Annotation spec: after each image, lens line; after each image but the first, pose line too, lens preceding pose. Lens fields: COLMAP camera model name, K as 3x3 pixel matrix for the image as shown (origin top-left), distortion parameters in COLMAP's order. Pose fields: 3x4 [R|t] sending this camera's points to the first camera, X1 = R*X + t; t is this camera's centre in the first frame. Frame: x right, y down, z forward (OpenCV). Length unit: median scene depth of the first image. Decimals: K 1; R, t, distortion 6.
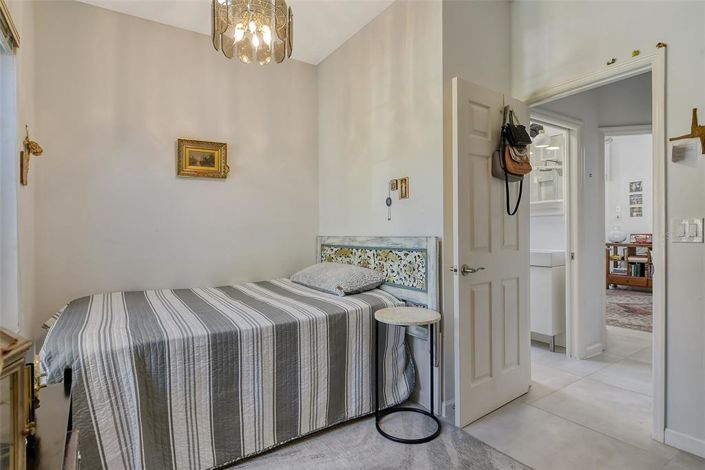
lens RADIAL K [[370.2, 0, 353.5], [0, 370.2, 232.4], [0, 0, 1]] dist [-0.017676, -0.001791]
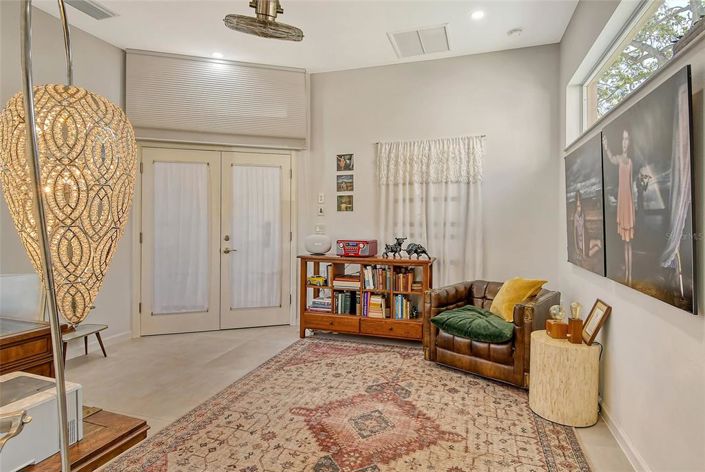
lens RADIAL K [[370.2, 0, 359.9], [0, 370.2, 223.4], [0, 0, 1]] dist [-0.017676, -0.001791]
pose [[0.774779, 0.004090, 0.632219, 0.402314], [-0.004589, 0.999989, -0.000845, -0.021981], [-0.632216, -0.002247, 0.774789, 0.507844]]
